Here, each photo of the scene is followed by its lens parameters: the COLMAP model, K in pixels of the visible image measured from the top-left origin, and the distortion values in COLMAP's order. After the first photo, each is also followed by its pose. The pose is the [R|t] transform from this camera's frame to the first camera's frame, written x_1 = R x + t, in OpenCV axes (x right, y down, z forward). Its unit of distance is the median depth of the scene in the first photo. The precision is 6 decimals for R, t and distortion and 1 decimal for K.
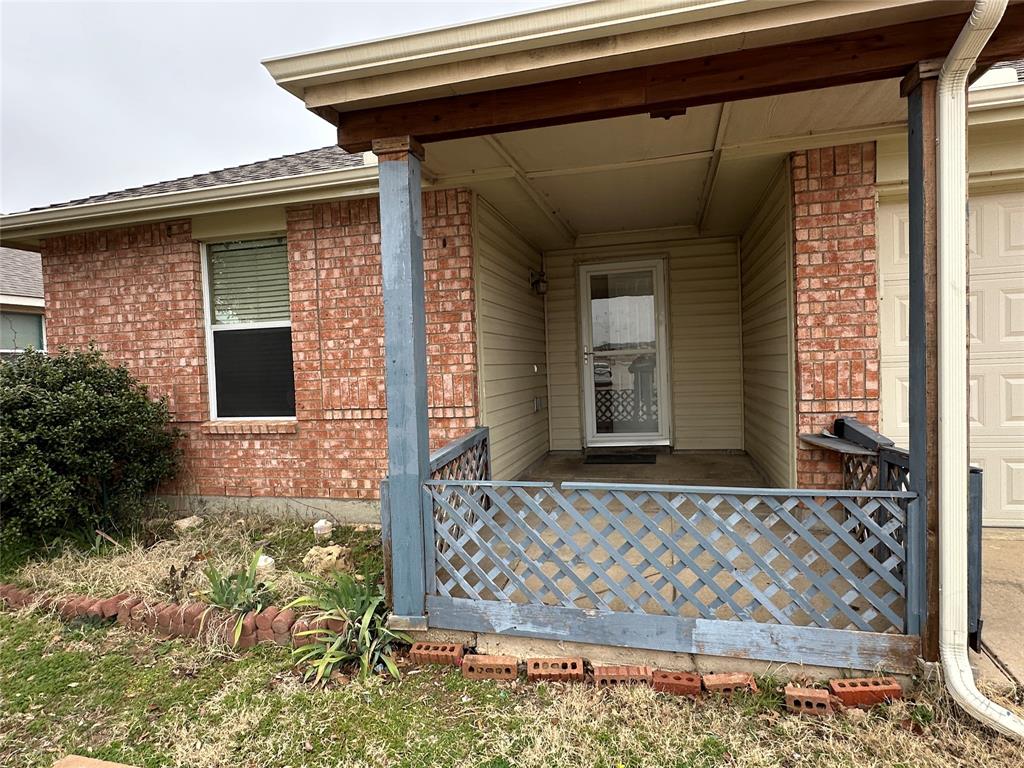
lens RADIAL K [[602.3, 0, 510.3], [0, 602.3, 386.1], [0, 0, 1]] dist [0.001886, -0.001391]
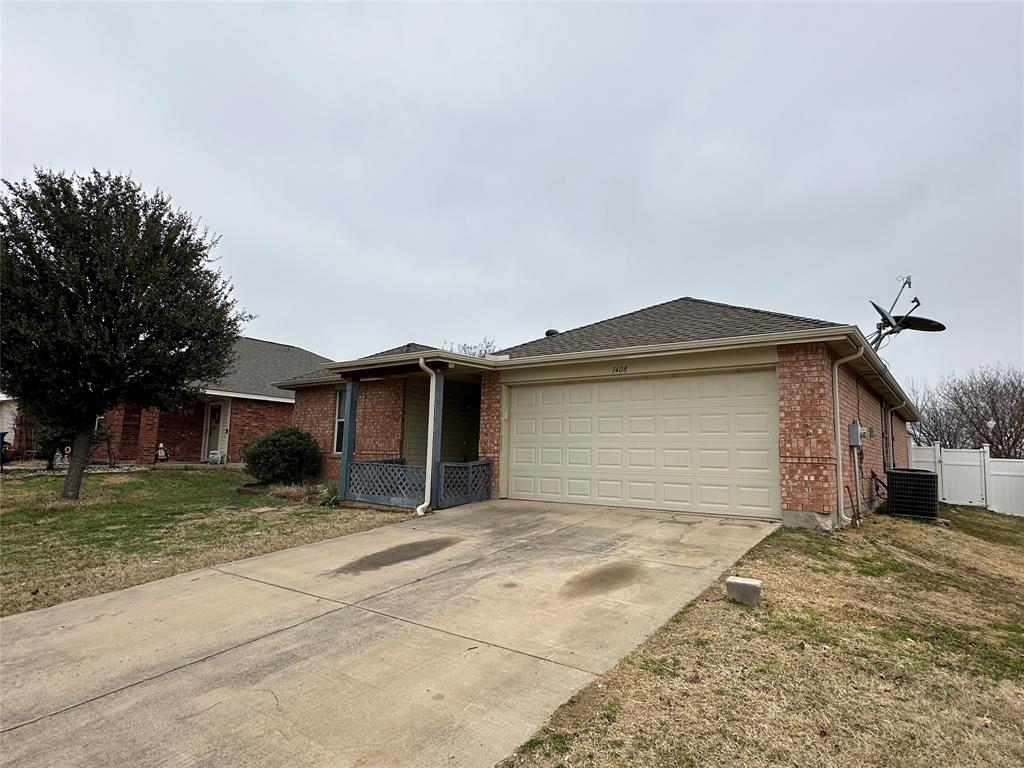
lens RADIAL K [[602.3, 0, 512.1], [0, 602.3, 383.8], [0, 0, 1]] dist [0.001886, -0.001391]
pose [[0.923554, 0.014100, -0.383210, 1.772687], [-0.072230, 0.987832, -0.137731, 0.087569], [0.376605, 0.154881, 0.913335, -1.721096]]
